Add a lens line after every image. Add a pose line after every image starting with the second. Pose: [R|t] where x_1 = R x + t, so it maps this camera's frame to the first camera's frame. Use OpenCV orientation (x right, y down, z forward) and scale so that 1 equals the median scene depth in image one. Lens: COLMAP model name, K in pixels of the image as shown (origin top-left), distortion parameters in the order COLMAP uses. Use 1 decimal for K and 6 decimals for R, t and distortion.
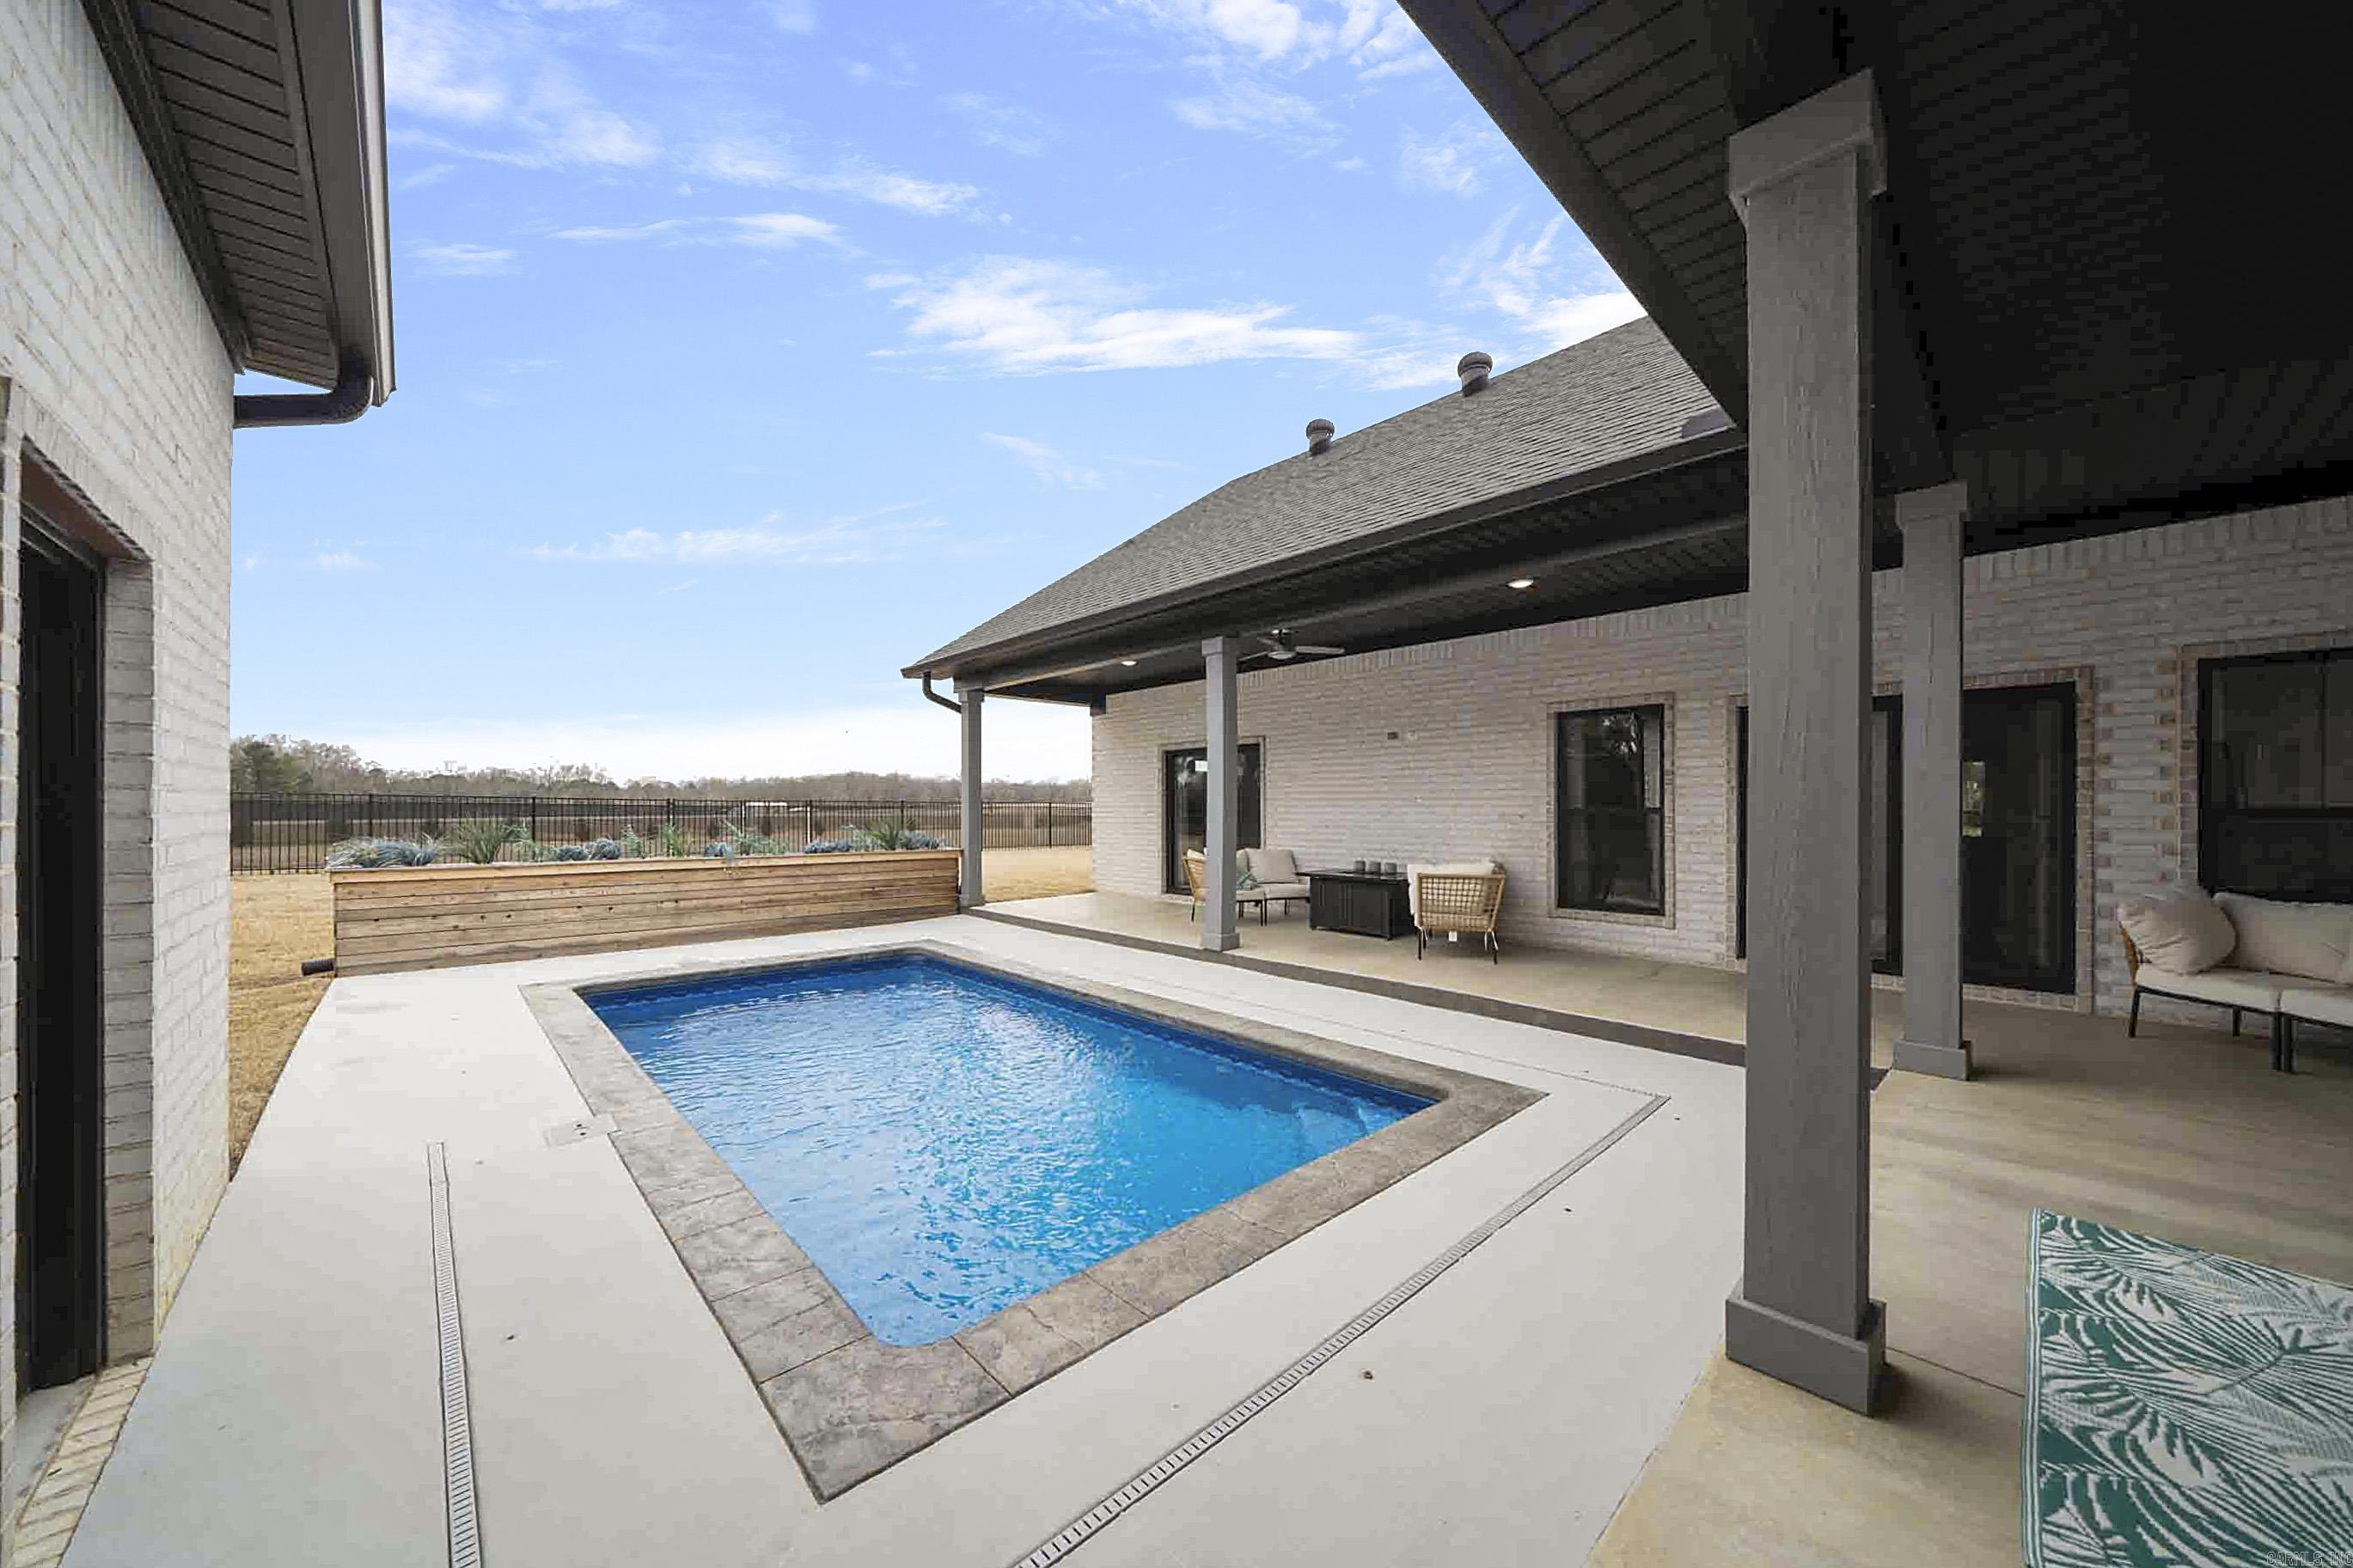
lens RADIAL K [[845.8, 0, 1166.6], [0, 845.8, 770.6], [0, 0, 1]] dist [0.000143, -0.000059]
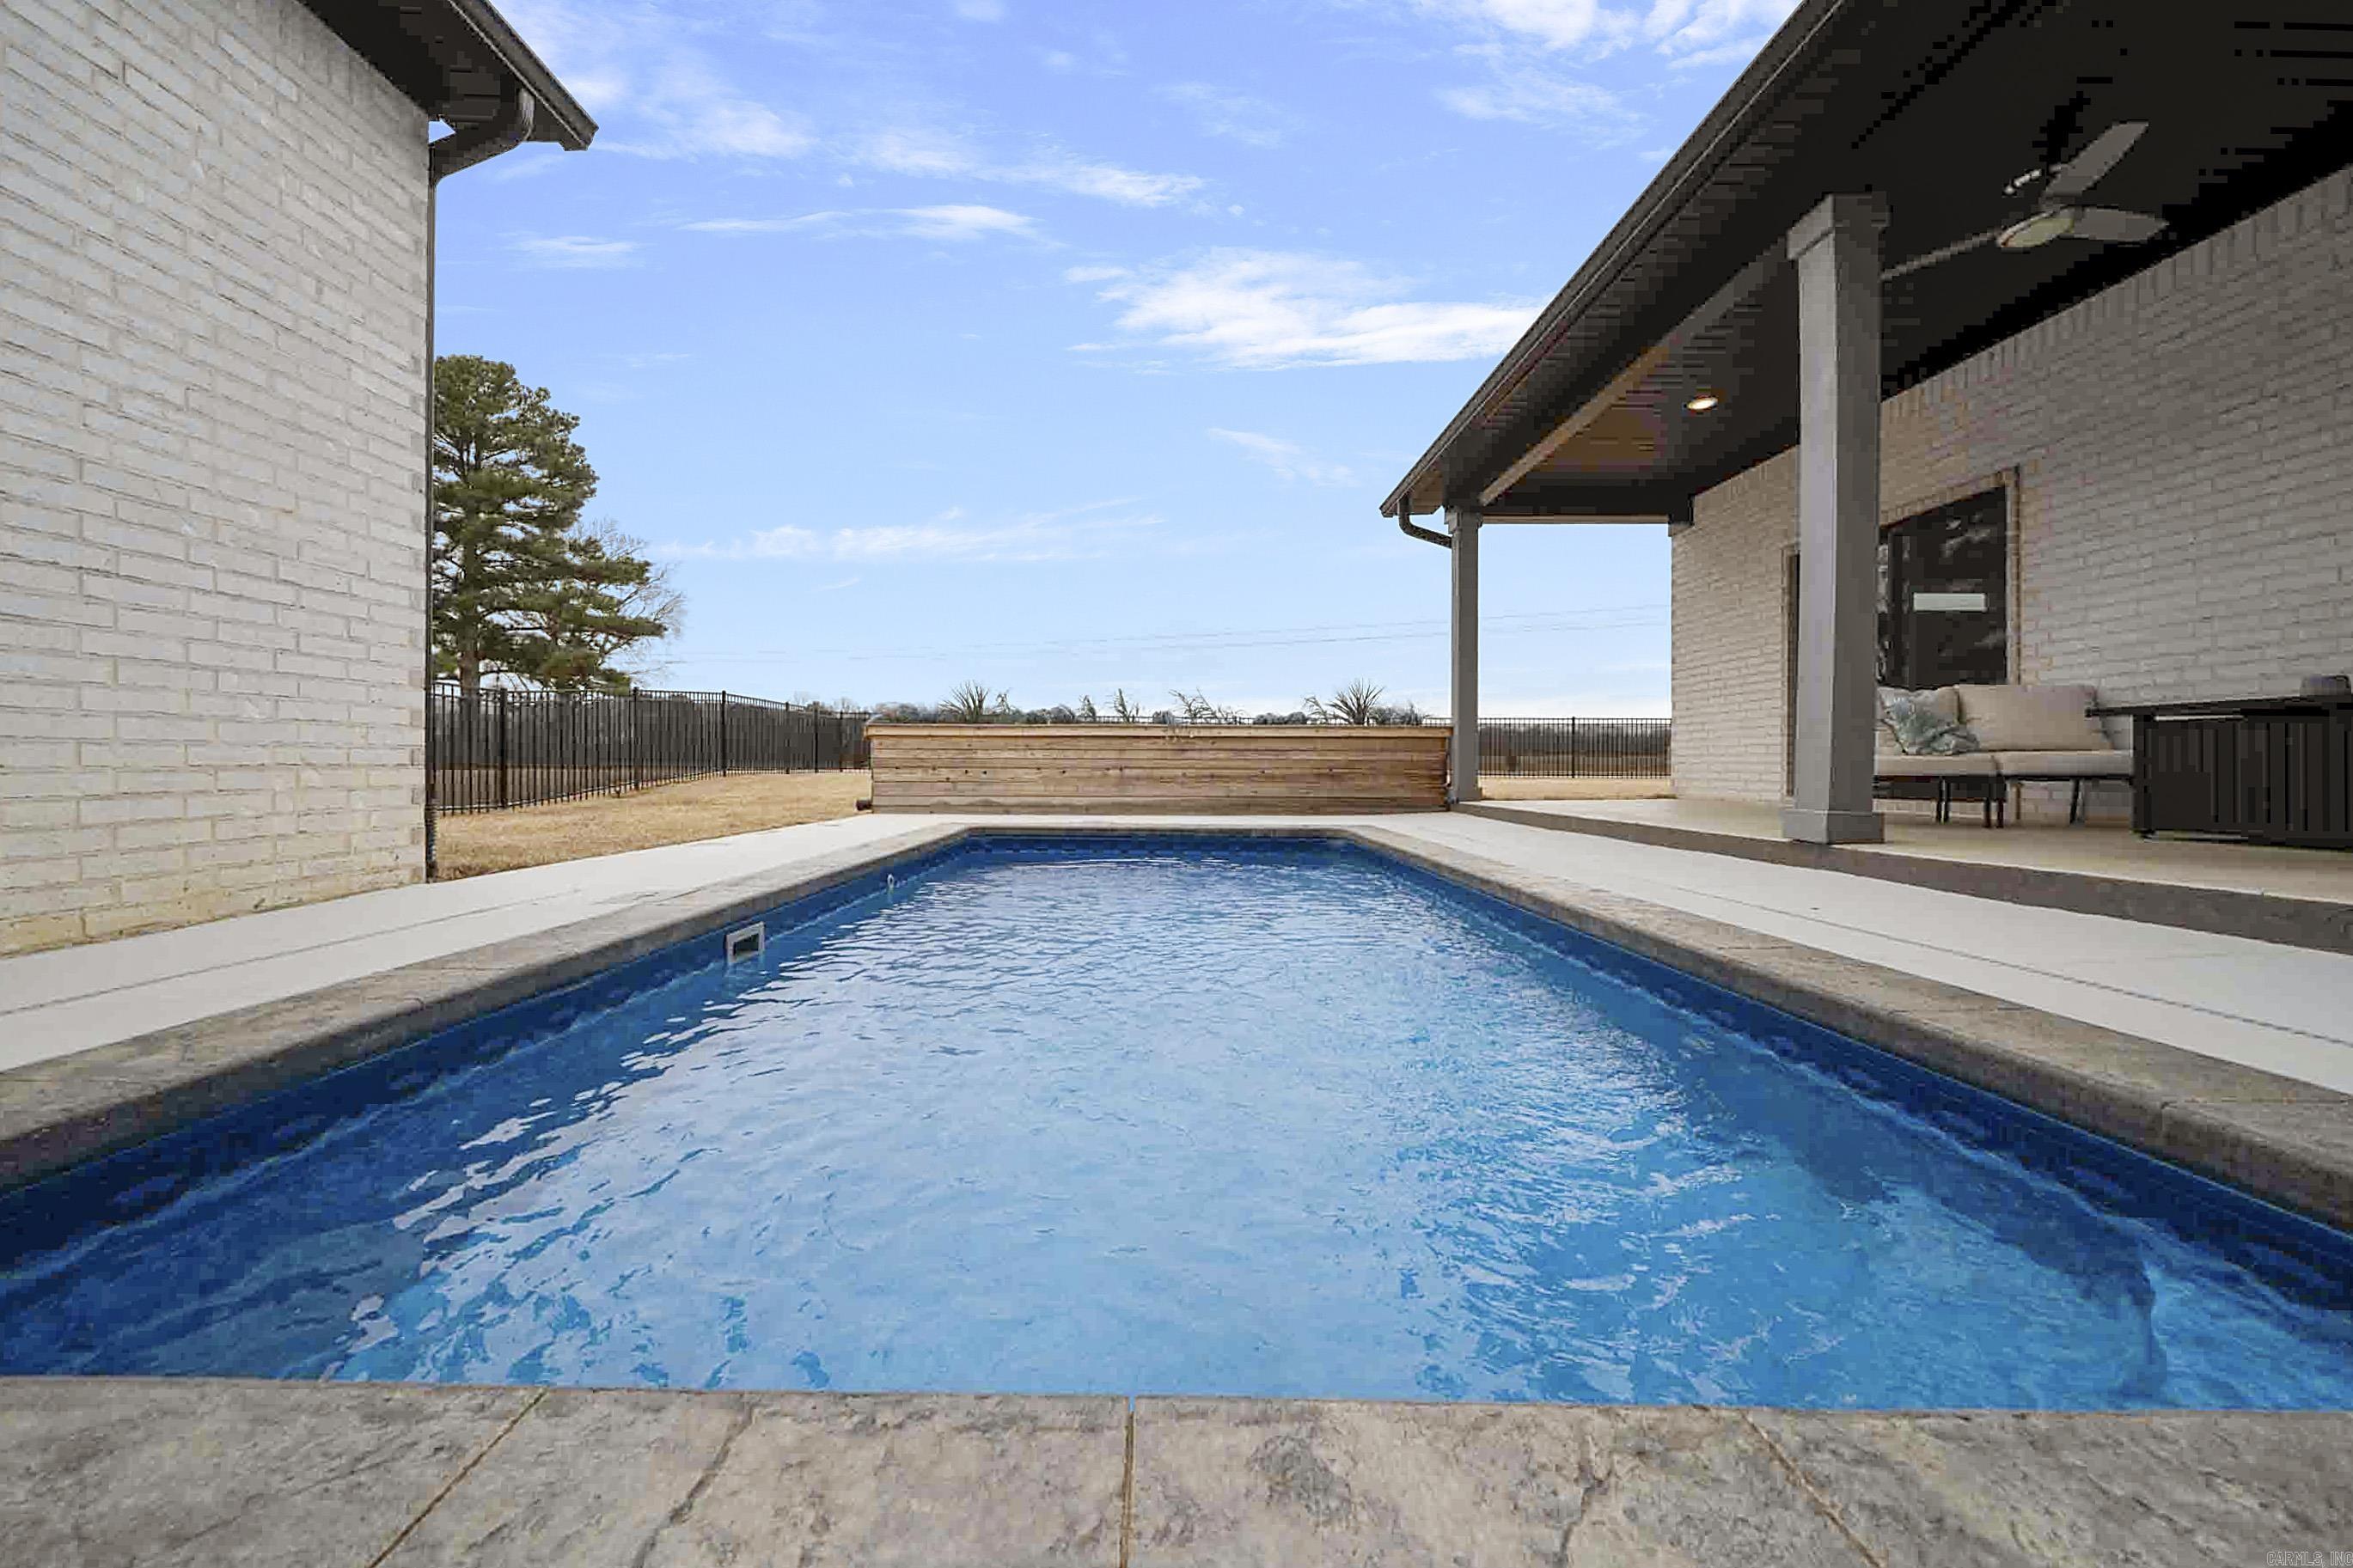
lens RADIAL K [[824.3, 0, 1161.3], [0, 824.3, 775.8], [0, 0, 1]] dist [-0.001520, -0.000141]
pose [[0.721165, 0.001643, -0.692761, 0.105614], [0.027106, 0.999165, 0.030587, 0.134662], [0.692232, -0.040836, 0.720518, 0.353959]]
